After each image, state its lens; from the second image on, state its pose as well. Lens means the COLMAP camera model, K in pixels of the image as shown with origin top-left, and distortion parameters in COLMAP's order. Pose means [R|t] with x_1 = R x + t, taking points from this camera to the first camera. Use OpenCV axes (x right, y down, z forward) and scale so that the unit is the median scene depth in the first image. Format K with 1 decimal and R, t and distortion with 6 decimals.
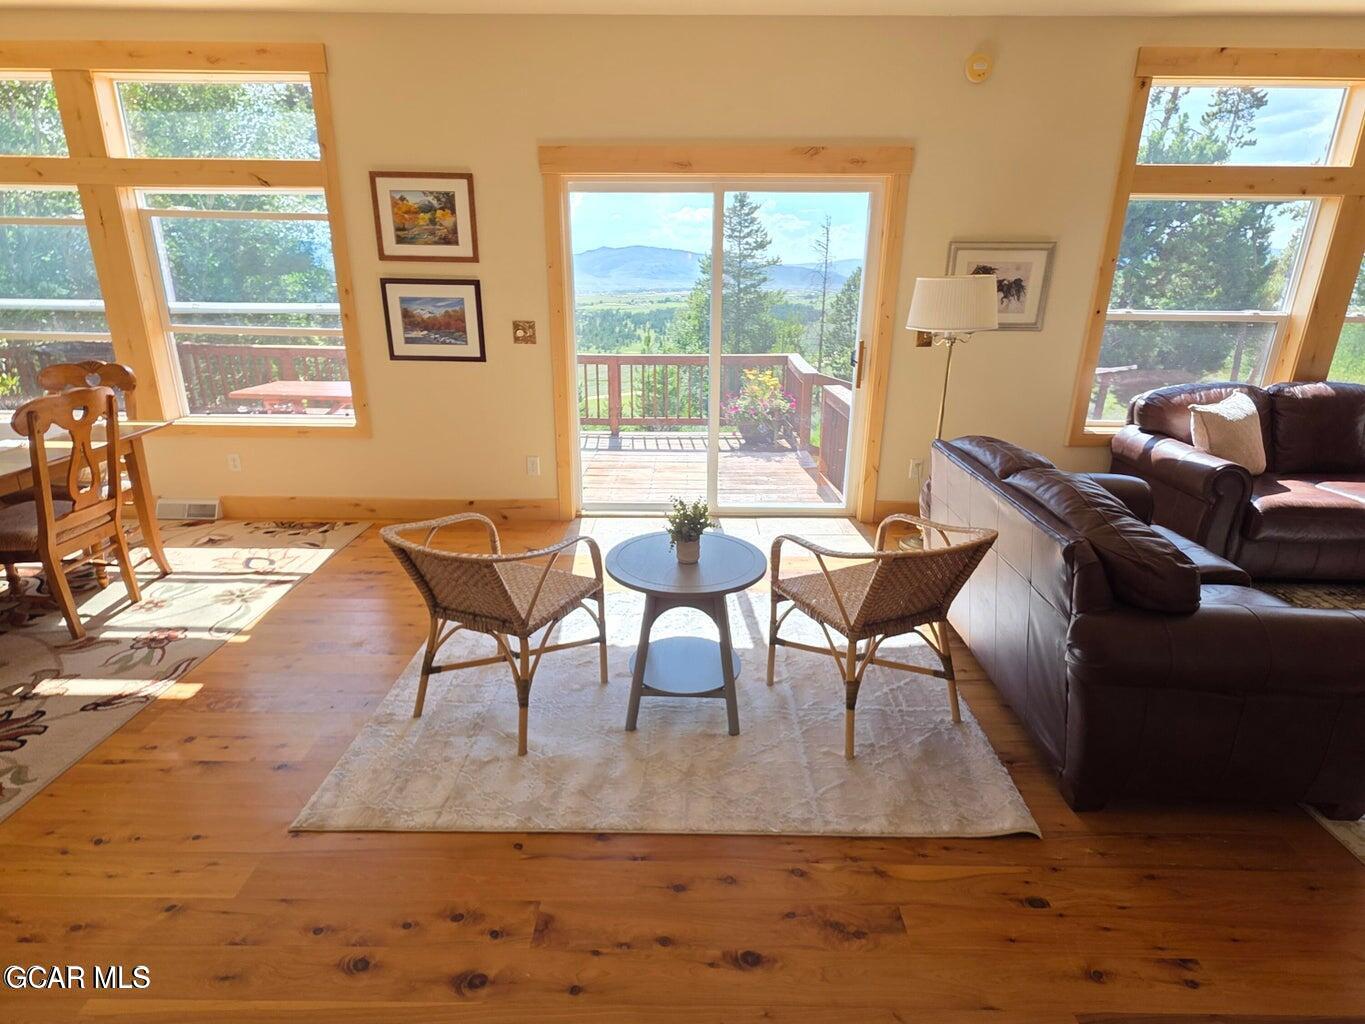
lens RADIAL K [[729.8, 0, 687.0], [0, 729.8, 519.3], [0, 0, 1]] dist [-0.004055, 0.000942]
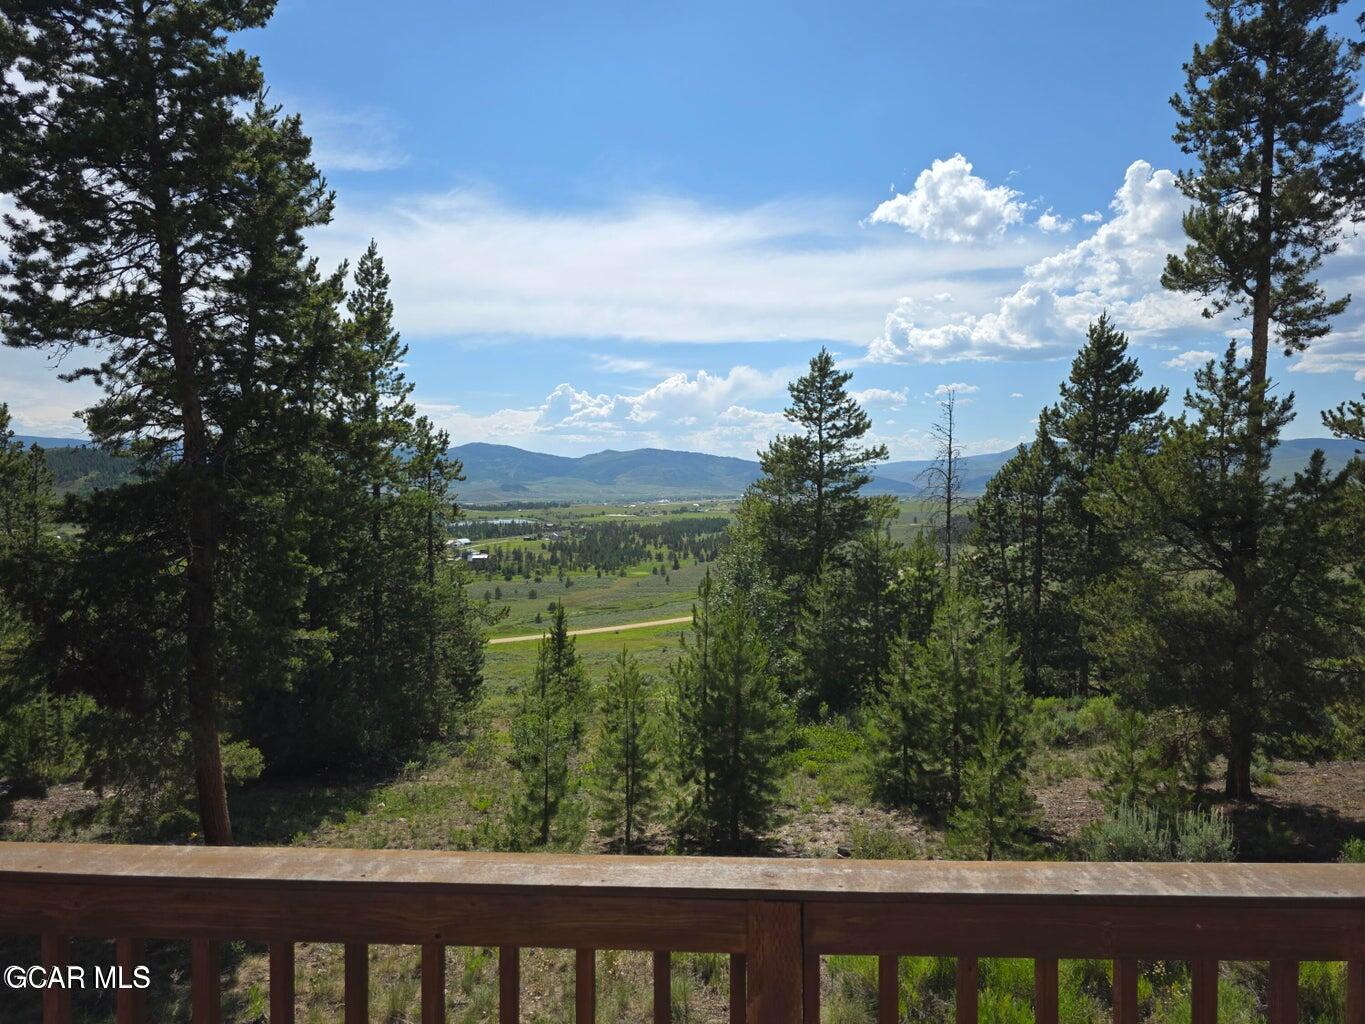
lens RADIAL K [[927.6, 0, 689.2], [0, 927.6, 510.2], [0, 0, 1]] dist [0.040109, -0.041782]
pose [[0.999788, -0.006033, -0.019663, -0.031793], [0.000122, 0.957742, -0.287628, -0.067812], [0.020567, 0.287564, 0.957540, 0.221135]]
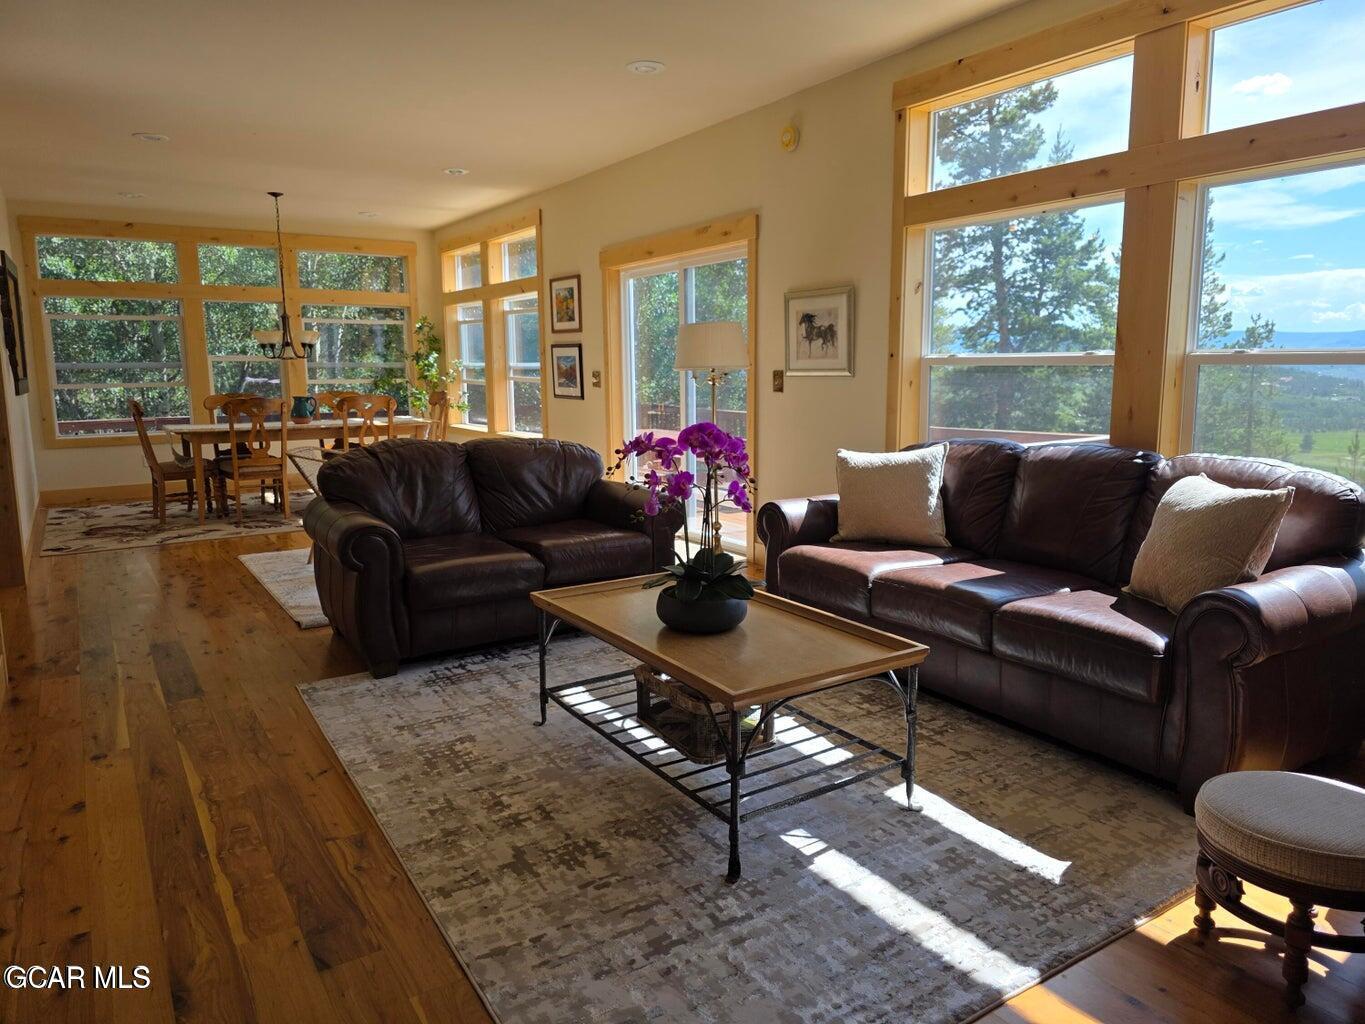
lens RADIAL K [[927.6, 0, 680.7], [0, 927.6, 507.8], [0, 0, 1]] dist [0.040109, -0.041782]
pose [[0.551563, 0.114474, -0.826241, 0.198454], [-0.258722, 0.965165, -0.038990, 0.000881], [0.792995, 0.235272, 0.561966, 0.028725]]
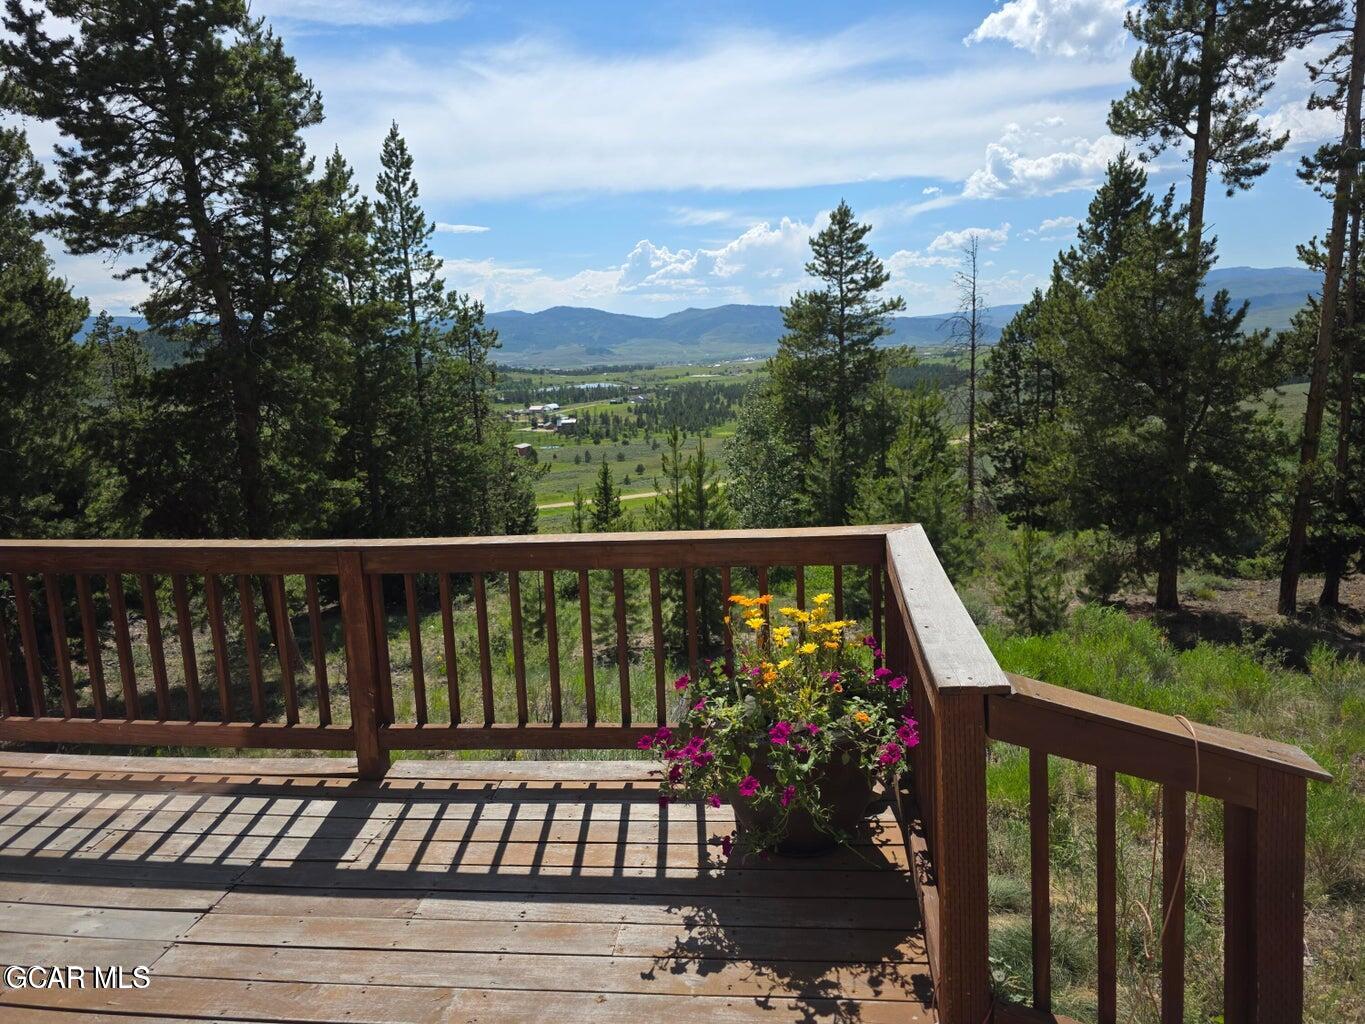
lens RADIAL K [[927.6, 0, 690.6], [0, 927.6, 511.9], [0, 0, 1]] dist [0.040109, -0.041782]
pose [[0.993061, -0.026242, -0.114636, 0.027752], [0.010119, 0.990237, -0.139026, -0.049450], [0.117165, 0.136901, 0.983631, 0.166926]]
